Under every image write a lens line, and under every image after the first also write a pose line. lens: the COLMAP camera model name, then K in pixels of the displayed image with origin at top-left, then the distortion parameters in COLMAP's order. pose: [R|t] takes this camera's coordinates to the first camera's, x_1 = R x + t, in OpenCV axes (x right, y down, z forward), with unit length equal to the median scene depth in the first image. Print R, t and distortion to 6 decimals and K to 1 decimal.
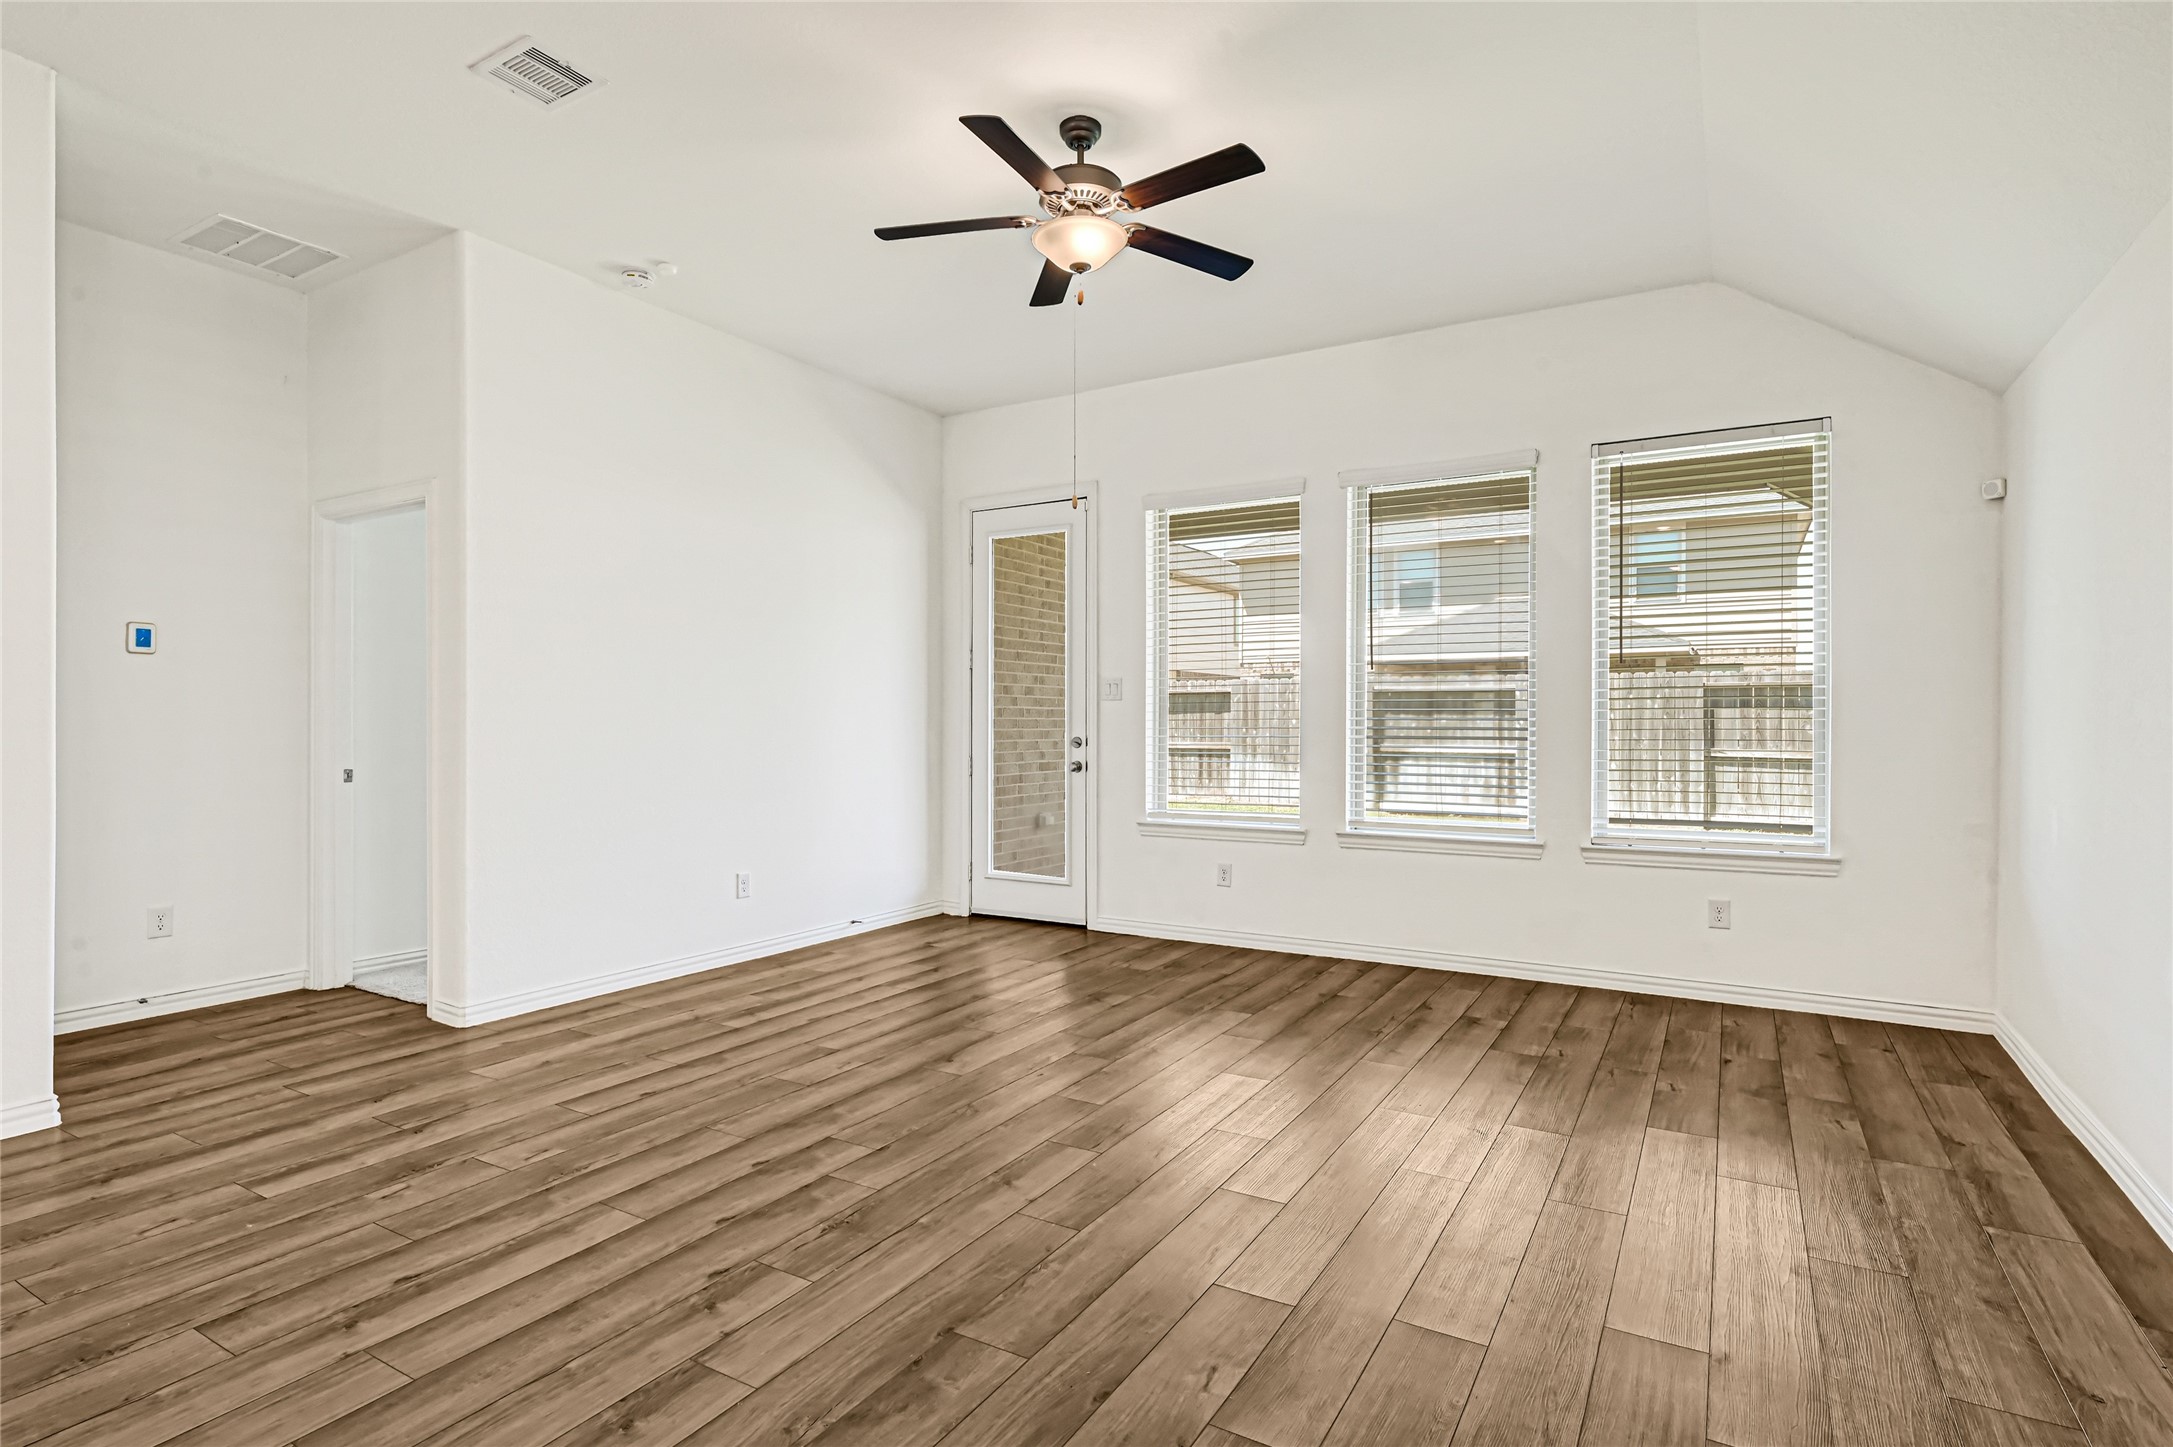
lens RADIAL K [[1085.6, 0, 1089.9], [0, 1085.6, 726.6], [0, 0, 1]] dist [-0.002335, -0.001206]
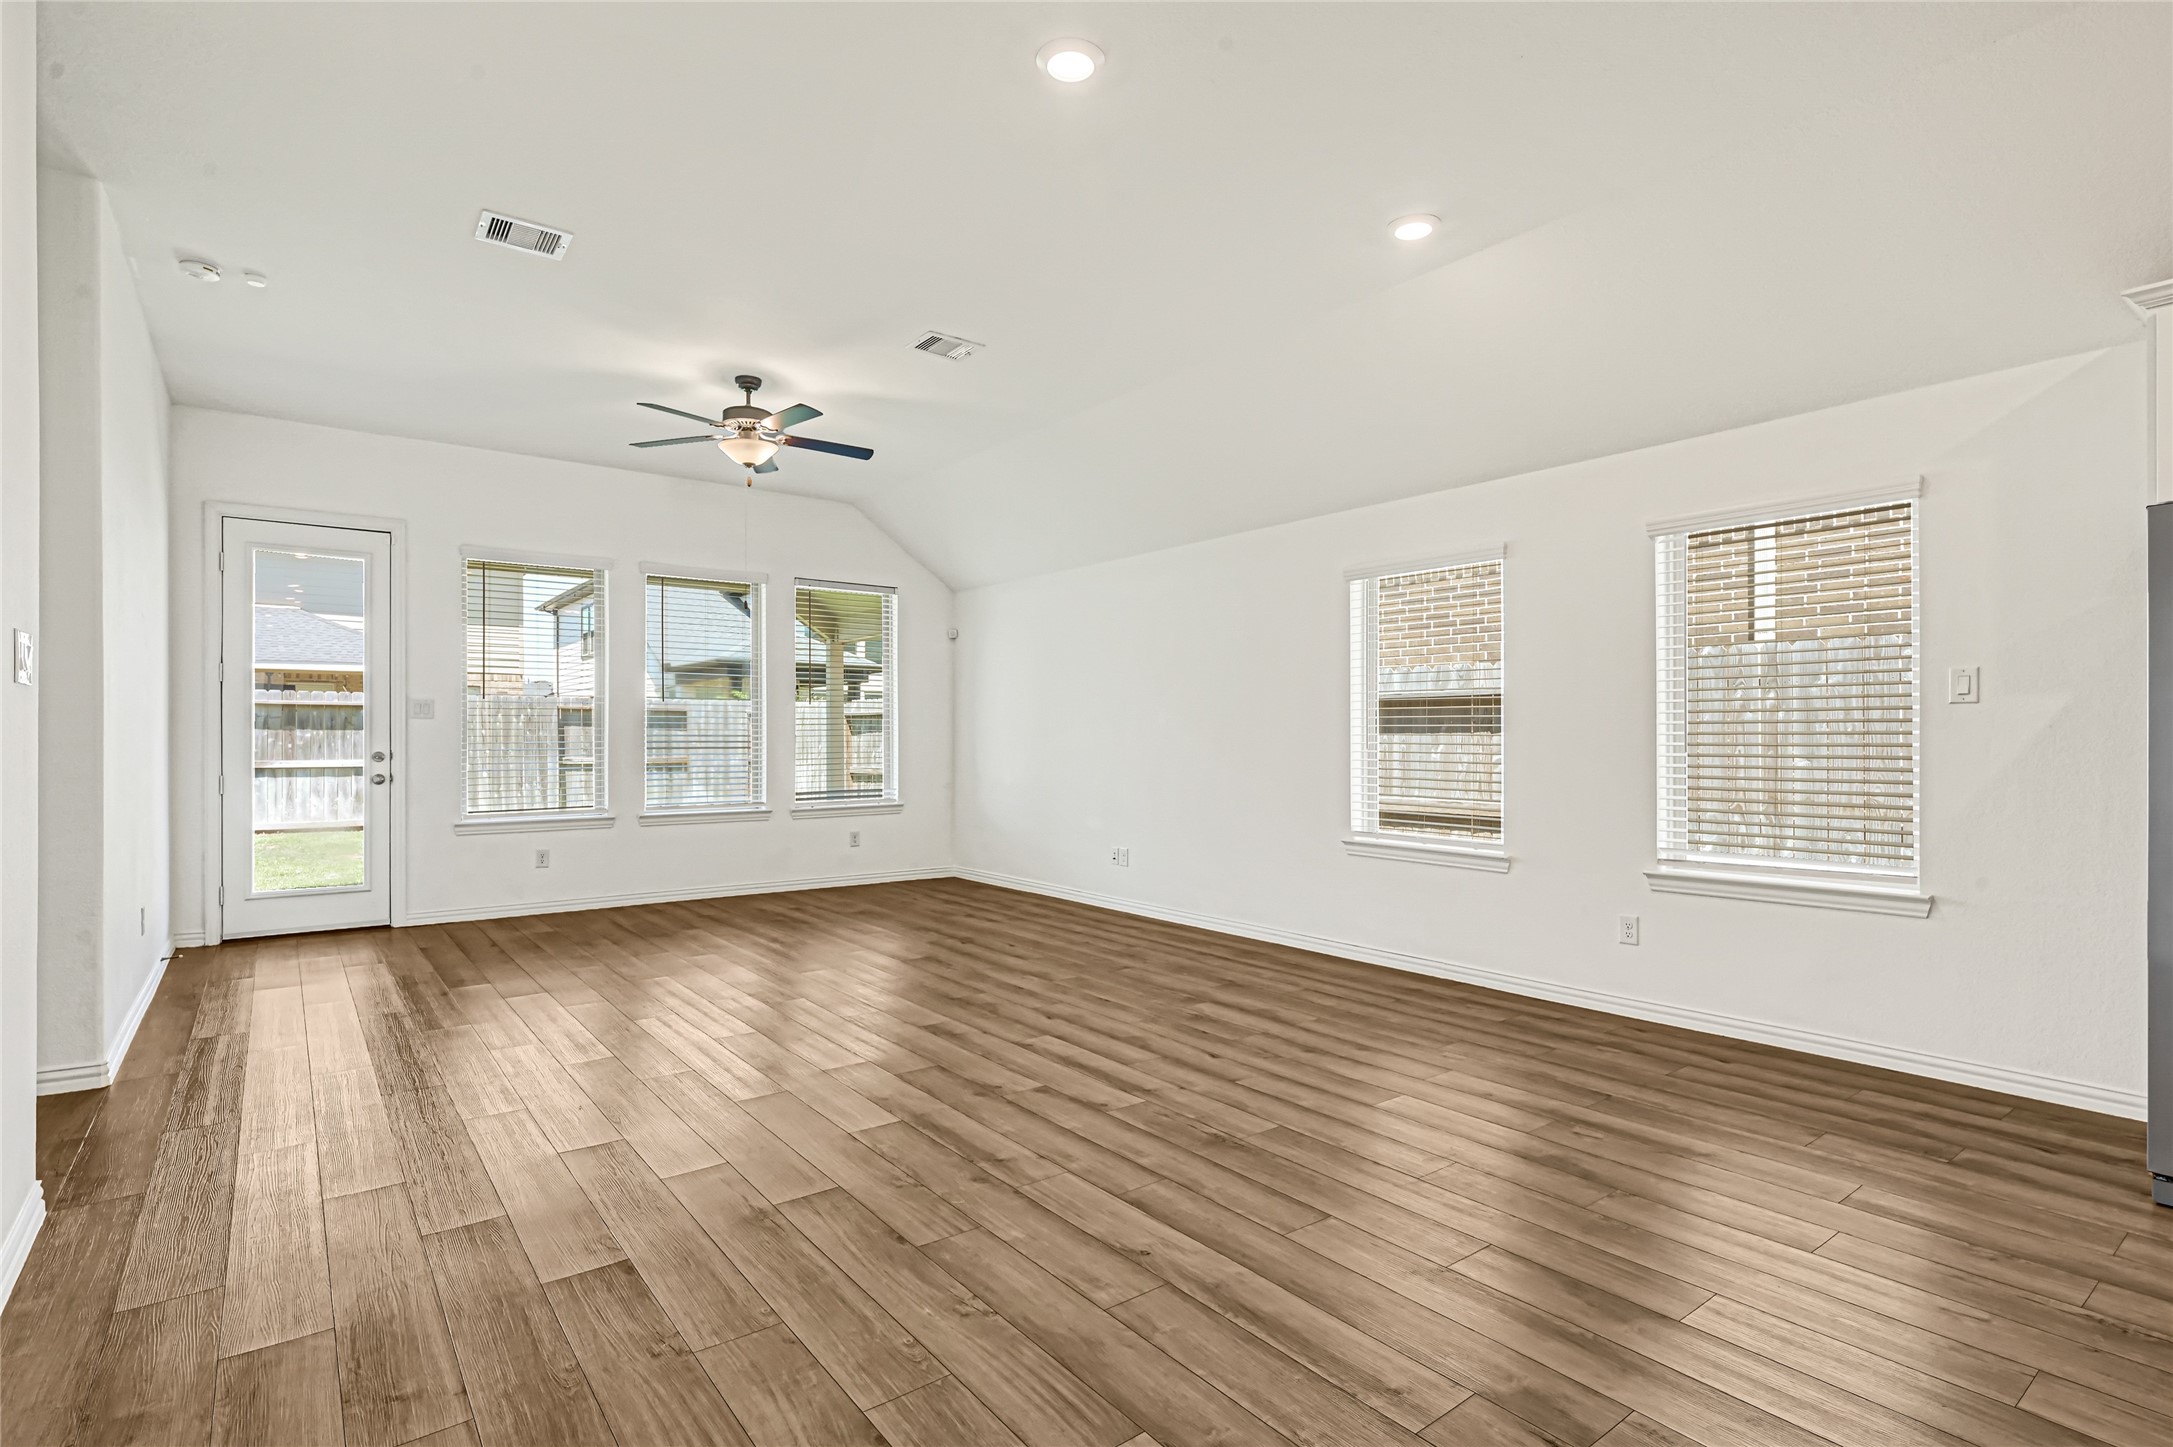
lens RADIAL K [[1085.6, 0, 1079.1], [0, 1085.6, 731.7], [0, 0, 1]] dist [-0.002335, -0.001206]
pose [[0.359673, 0.003747, 0.933071, -0.722424], [0.003148, 0.999981, -0.005229, -0.002361], [-0.933073, 0.004817, 0.359655, -0.034517]]
